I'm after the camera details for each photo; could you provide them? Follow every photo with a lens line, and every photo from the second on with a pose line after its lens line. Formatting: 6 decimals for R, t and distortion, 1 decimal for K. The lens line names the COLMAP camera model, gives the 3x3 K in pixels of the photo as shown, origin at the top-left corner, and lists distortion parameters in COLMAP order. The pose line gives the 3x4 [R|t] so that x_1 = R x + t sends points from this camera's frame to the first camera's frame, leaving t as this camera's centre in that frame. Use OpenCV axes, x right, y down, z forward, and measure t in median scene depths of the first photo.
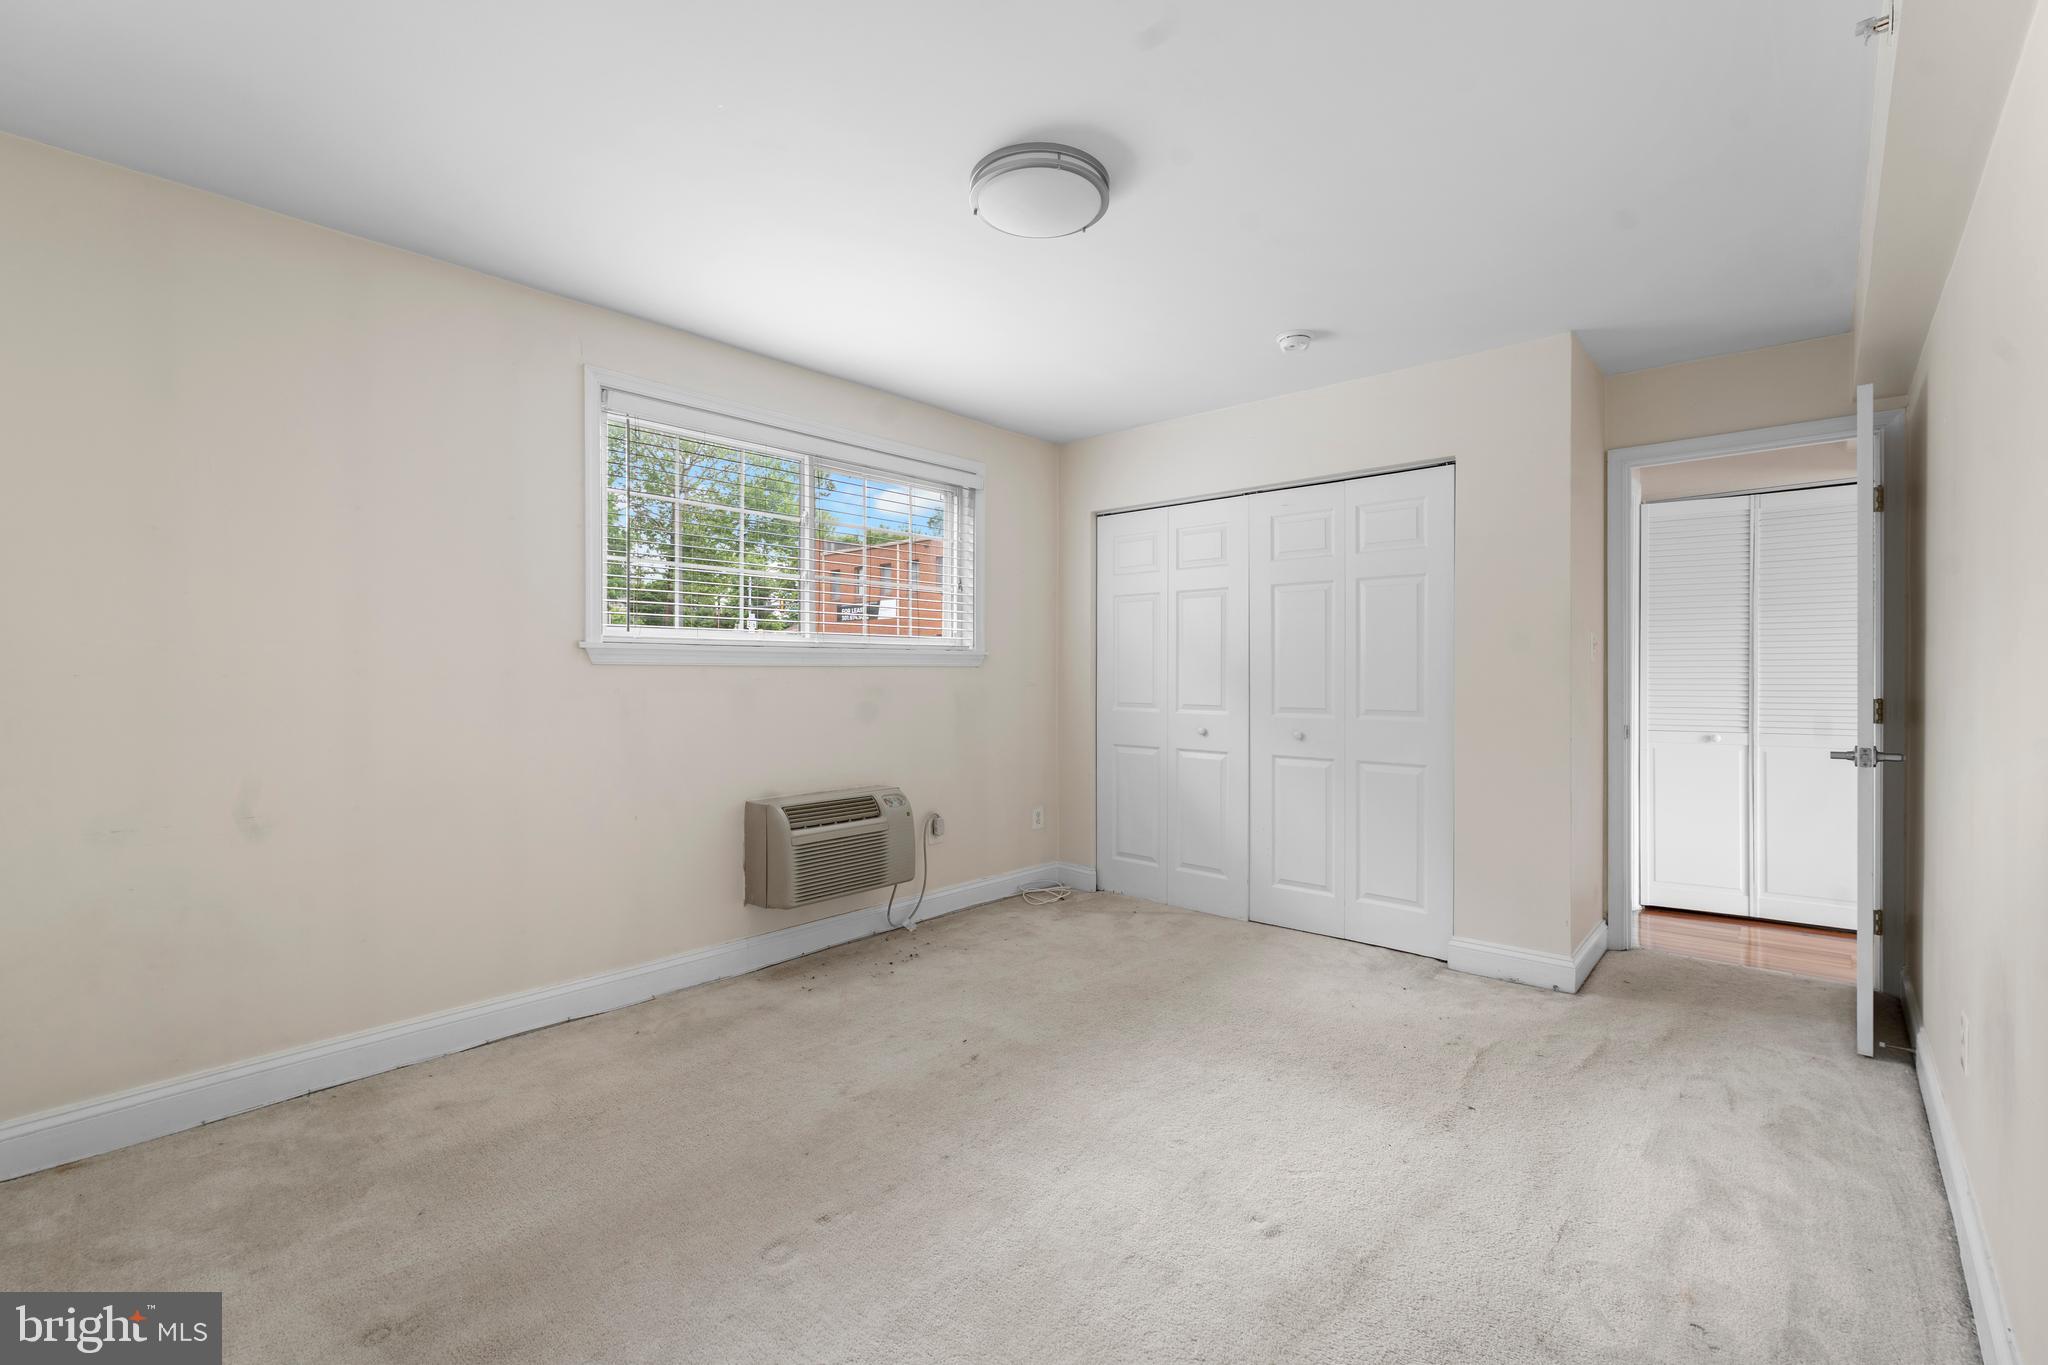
lens RADIAL K [[888.3, 0, 1041.9], [0, 888.3, 684.5], [0, 0, 1]] dist [0.011749, 0.000565]
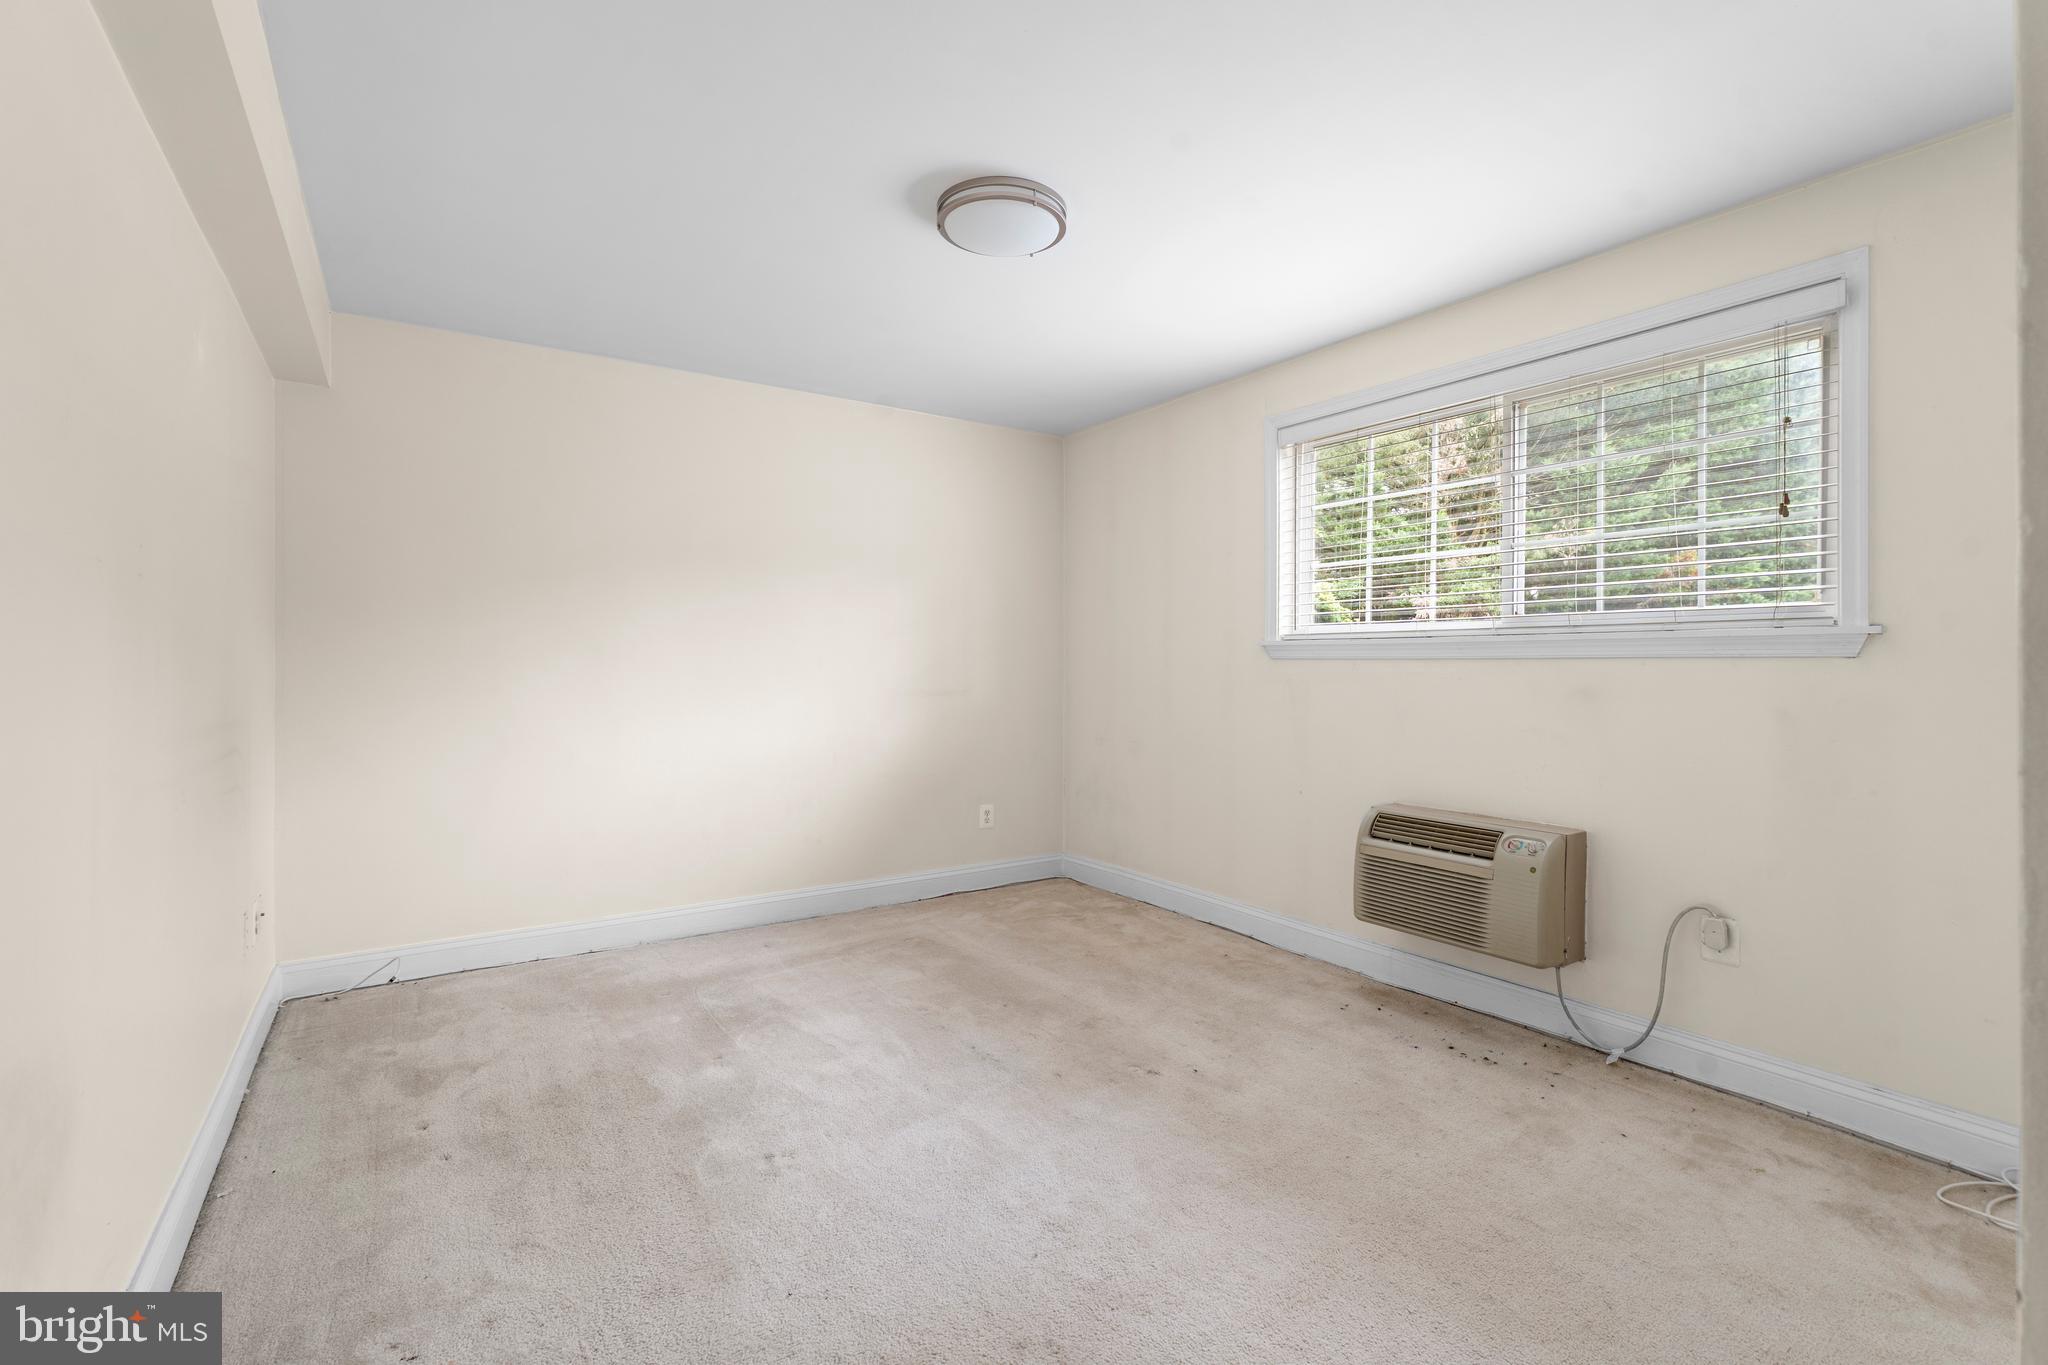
lens RADIAL K [[888.3, 0, 1028.7], [0, 888.3, 664.6], [0, 0, 1]] dist [0.011749, 0.000565]
pose [[-0.239857, 0.003296, -0.970803, 0.607397], [-0.013184, 0.999891, 0.006653, -0.014546], [0.970719, 0.014394, -0.239788, 0.763519]]
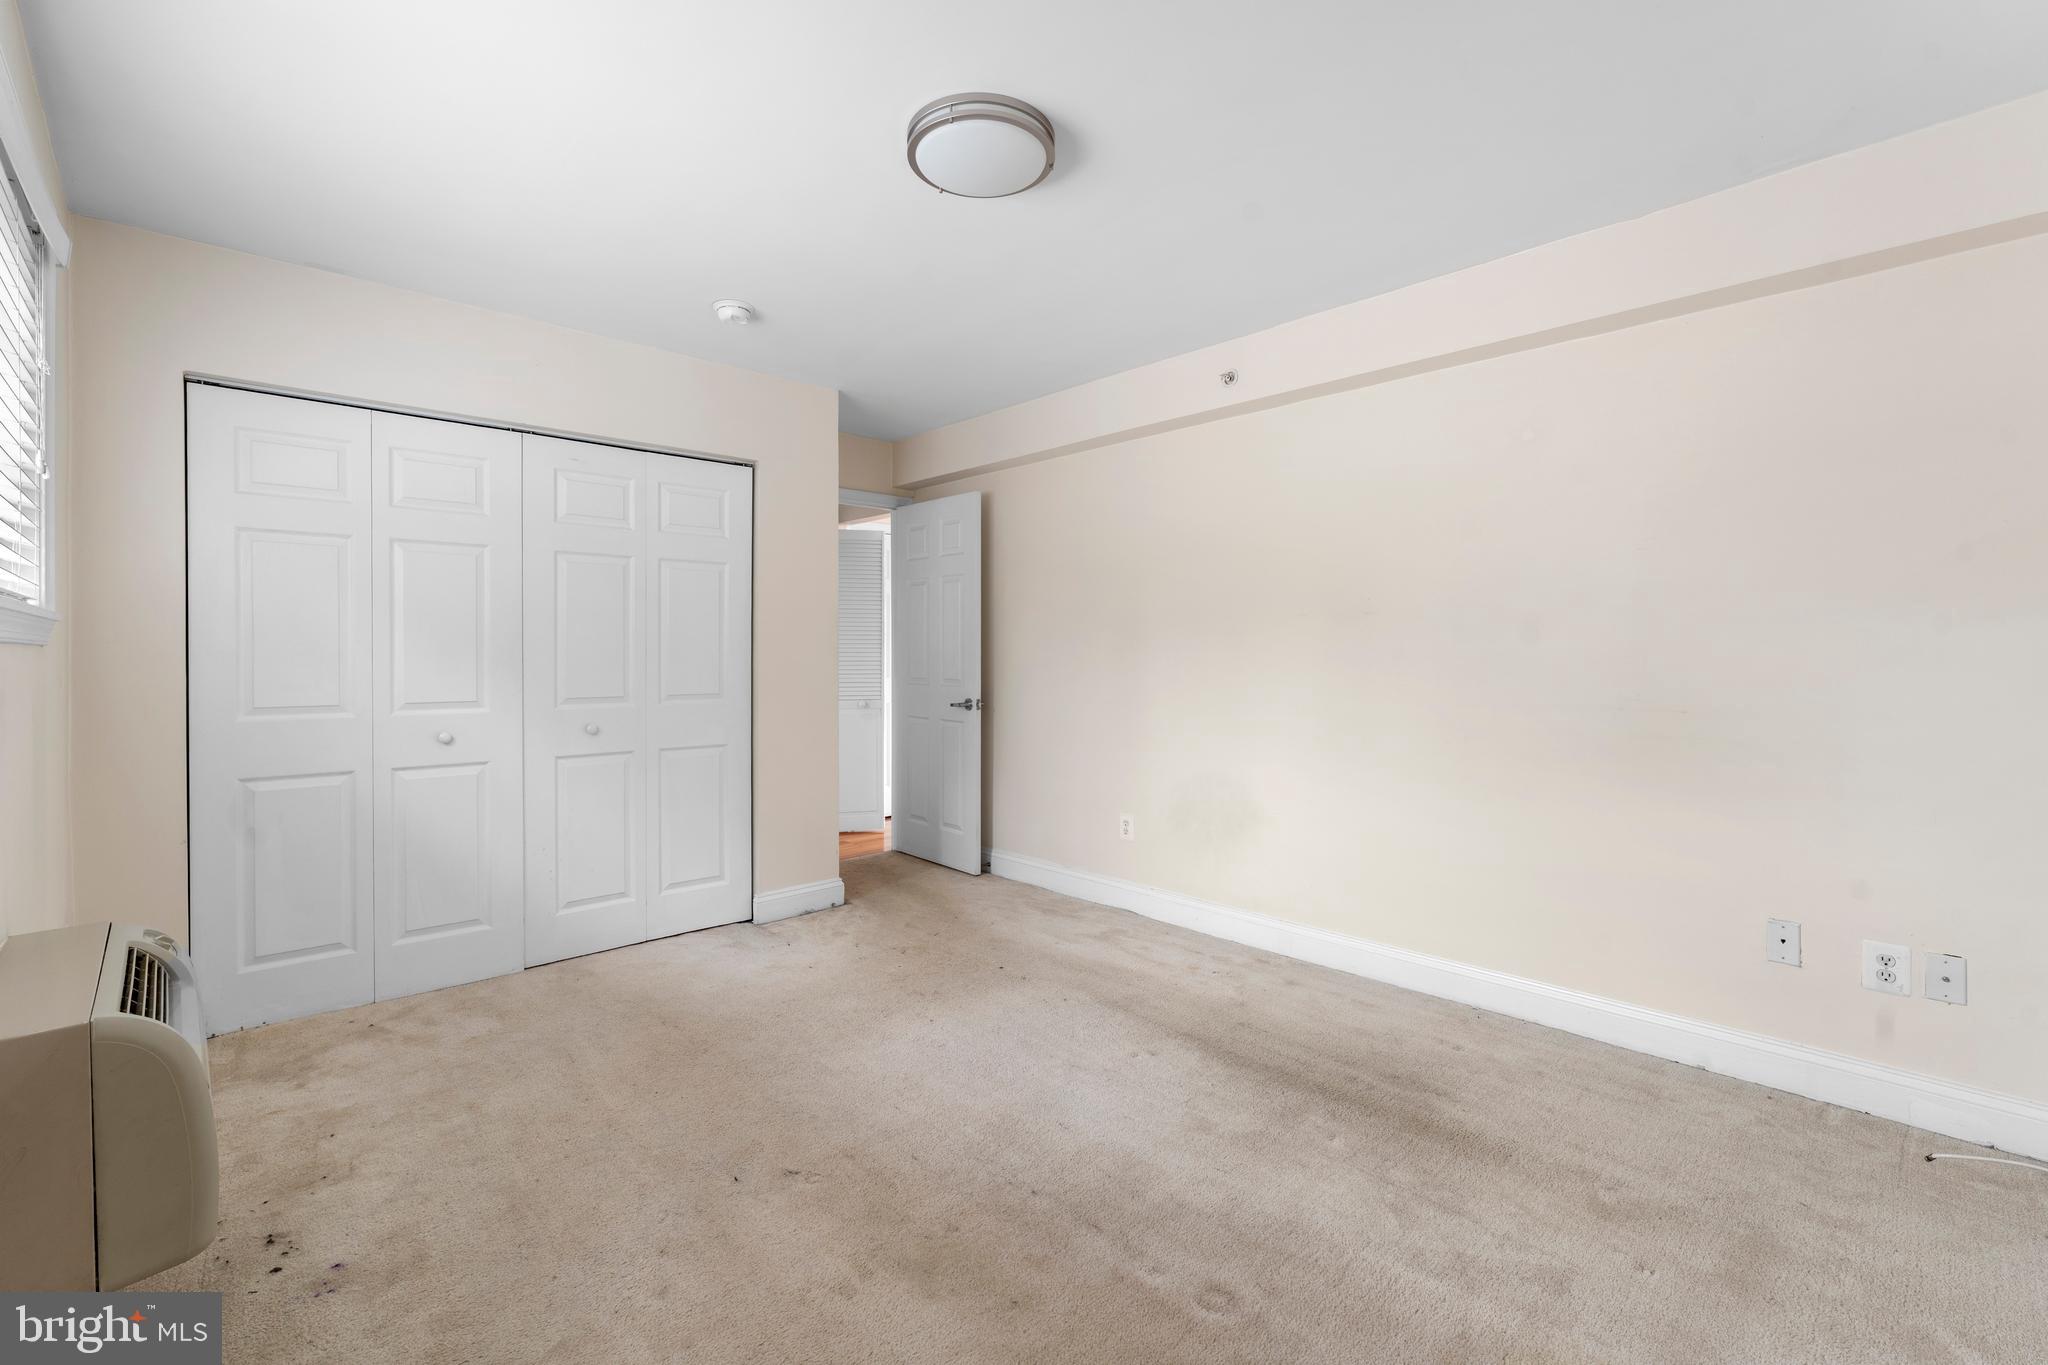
lens RADIAL K [[888.3, 0, 1038.1], [0, 888.3, 667.0], [0, 0, 1]] dist [0.011749, 0.000565]
pose [[0.095880, -0.011427, 0.995327, -0.560672], [0.016814, 0.999810, 0.009859, -0.004869], [-0.995251, 0.015790, 0.096054, 0.504165]]
